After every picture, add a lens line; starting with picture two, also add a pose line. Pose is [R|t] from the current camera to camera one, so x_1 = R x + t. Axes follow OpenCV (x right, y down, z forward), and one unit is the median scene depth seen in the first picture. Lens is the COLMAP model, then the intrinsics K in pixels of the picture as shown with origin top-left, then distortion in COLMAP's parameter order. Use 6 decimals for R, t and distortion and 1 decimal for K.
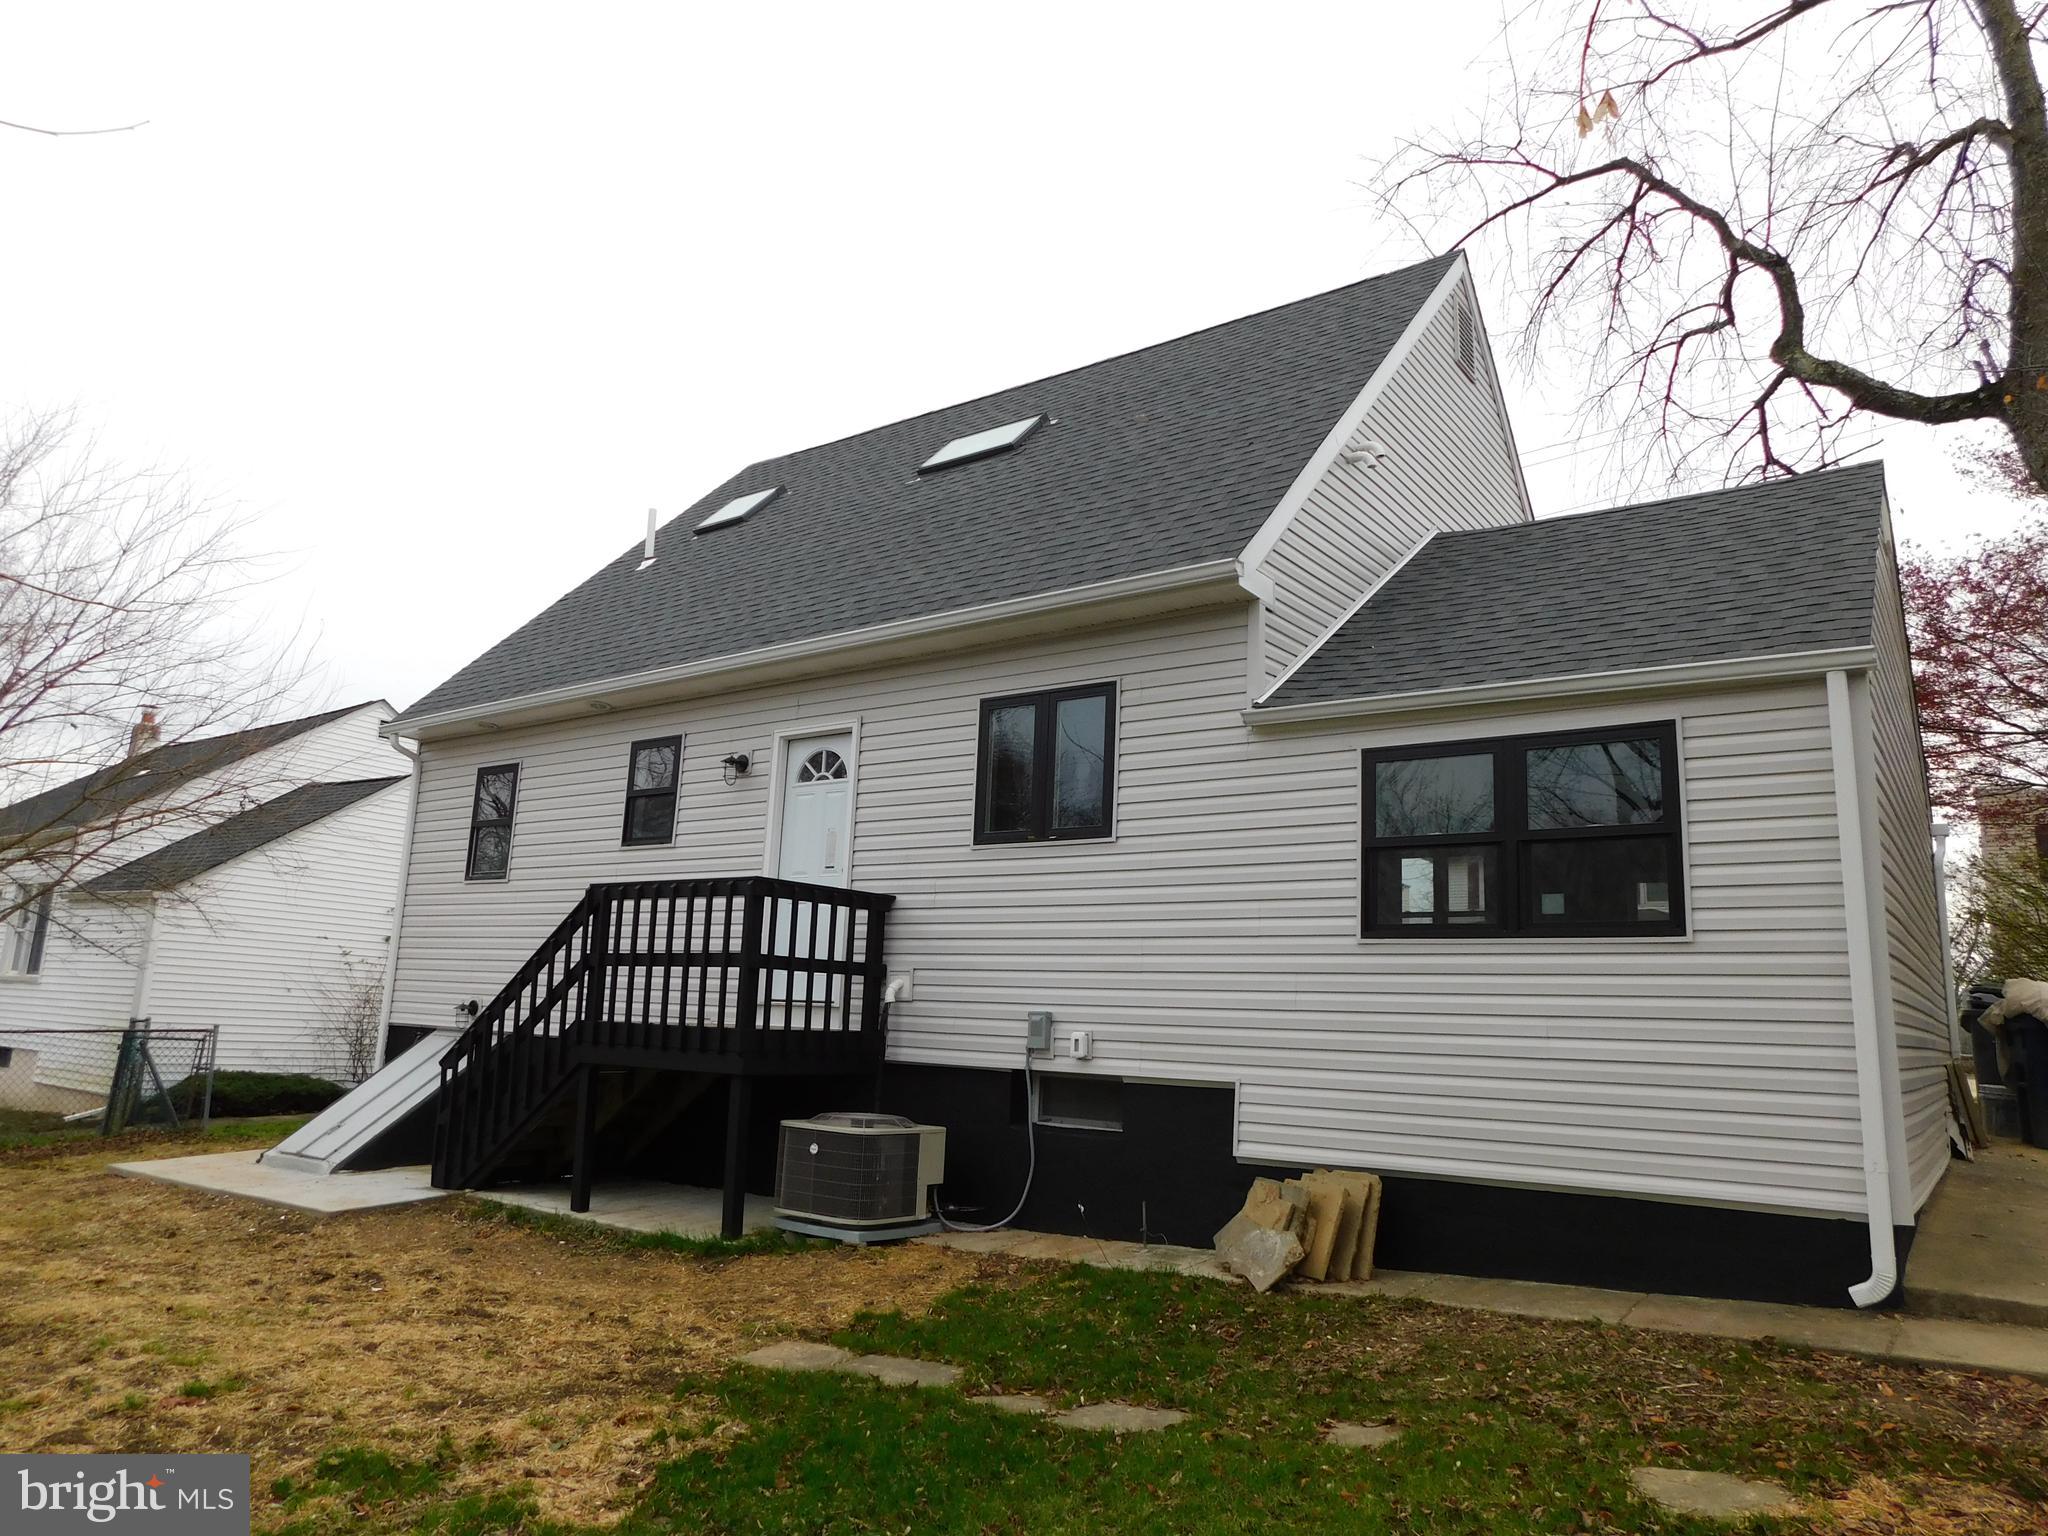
lens RADIAL K [[1348.6, 0, 1024.0], [0, 1348.6, 768.0], [0, 0, 1]] dist [-0.072488, 0.060183]
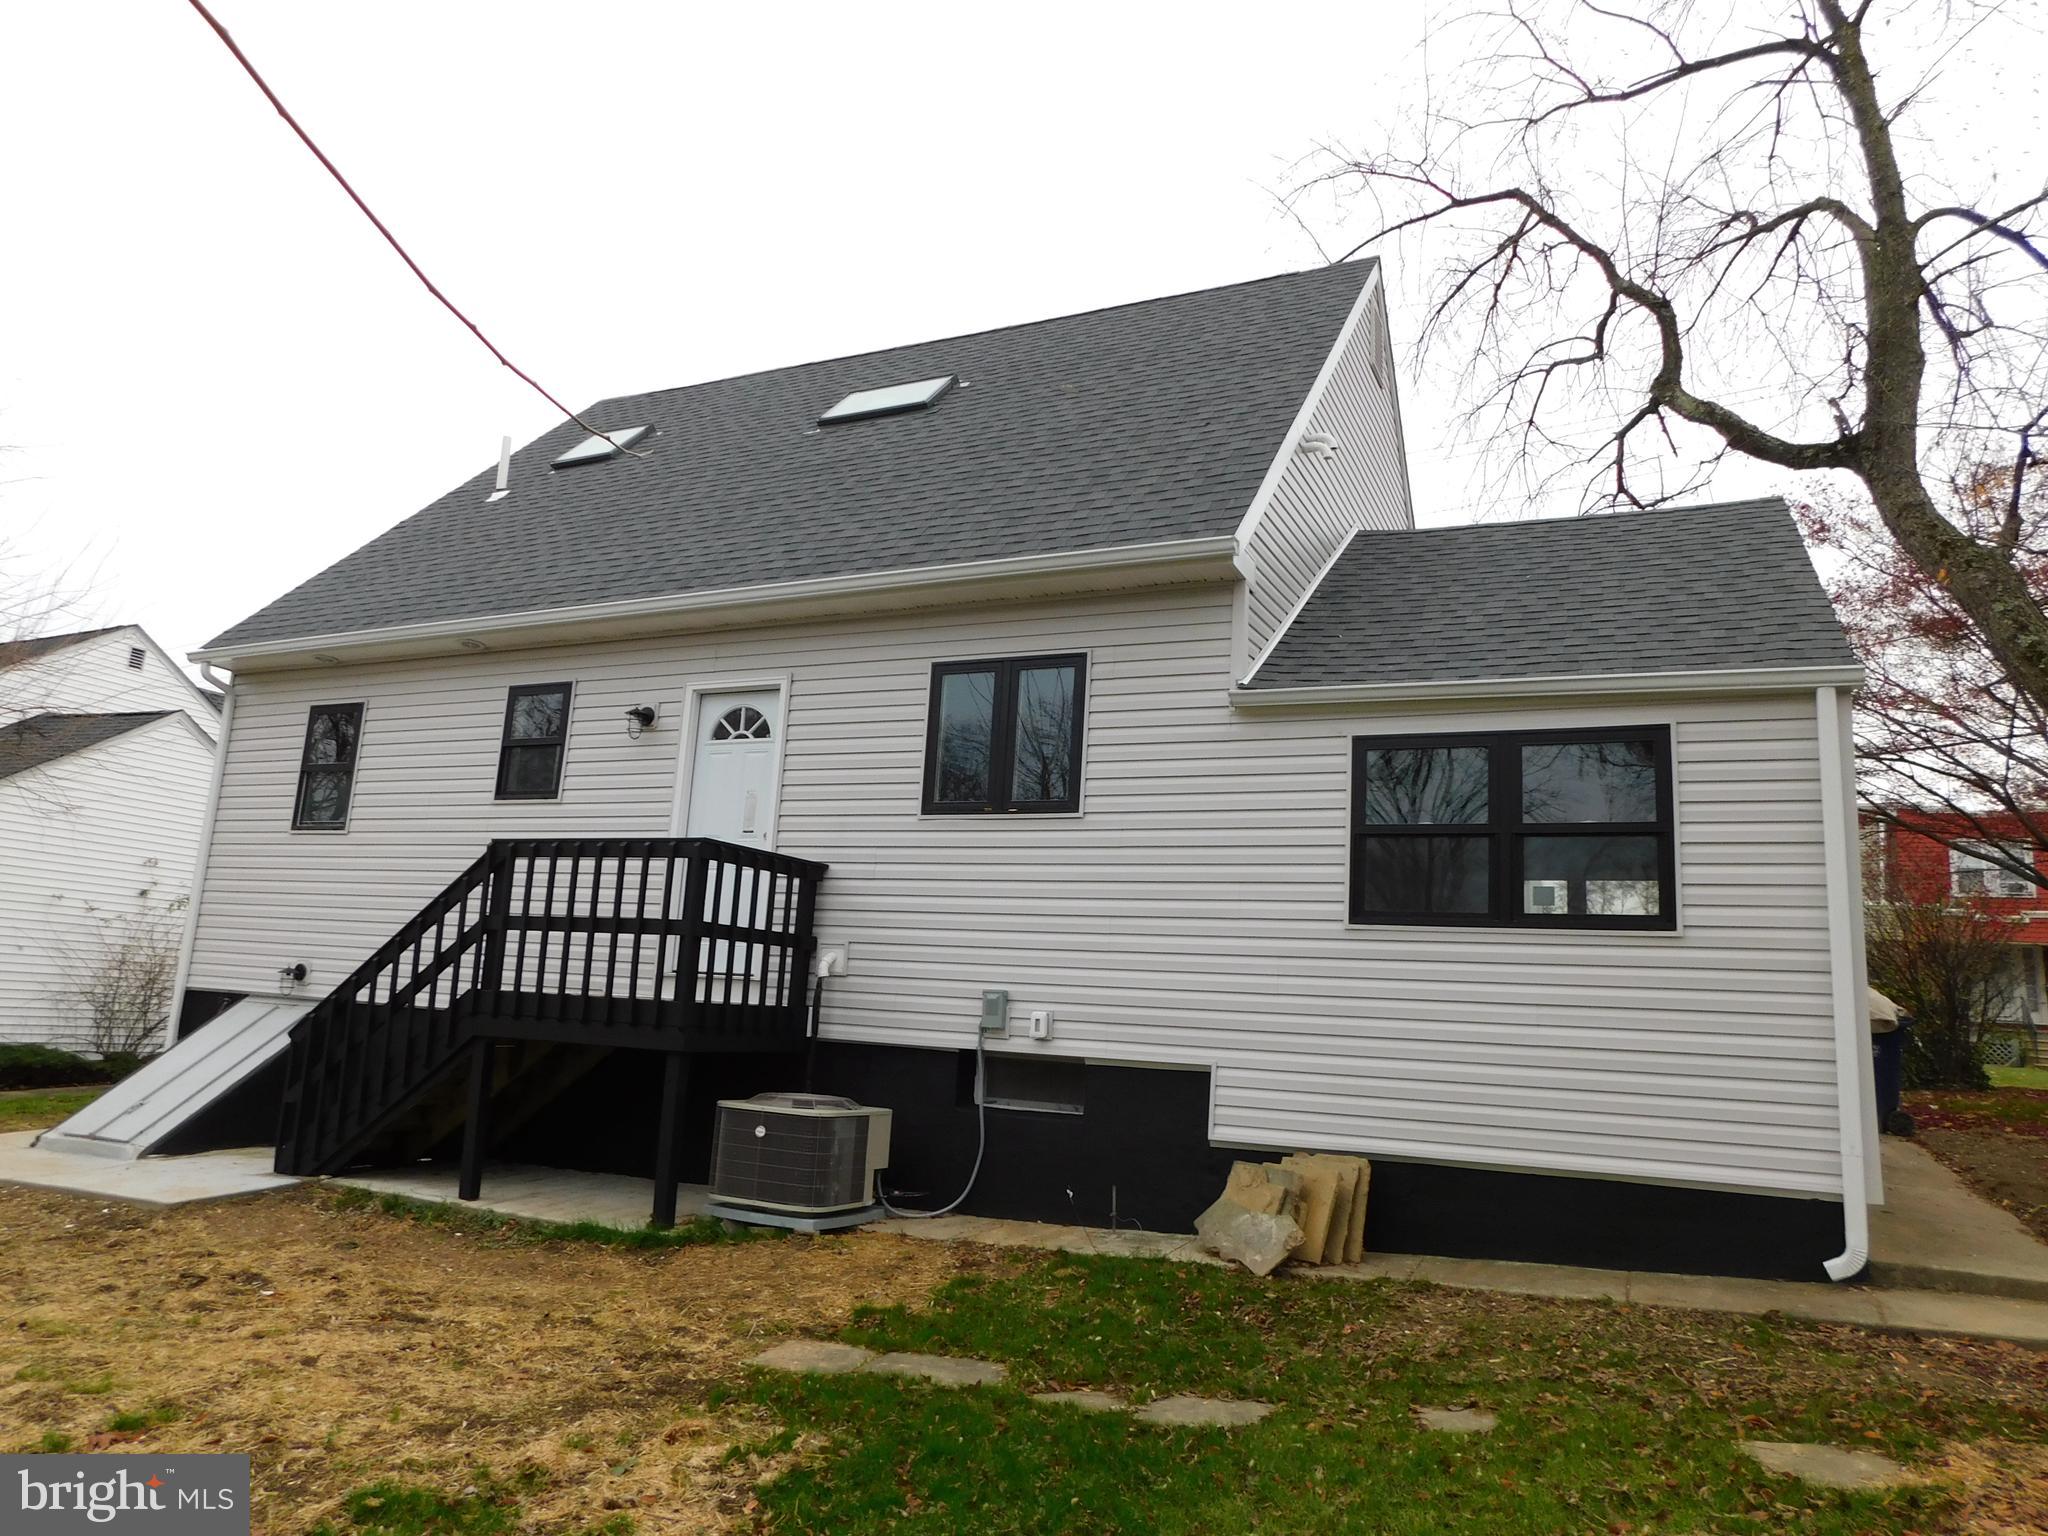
lens RADIAL K [[1348.6, 0, 1024.0], [0, 1348.6, 768.0], [0, 0, 1]] dist [-0.072488, 0.060183]
pose [[0.981136, 0.051019, 0.186466, -0.149904], [-0.053666, 0.998517, 0.009173, 0.011723], [-0.185722, -0.019007, 0.982419, 0.049205]]
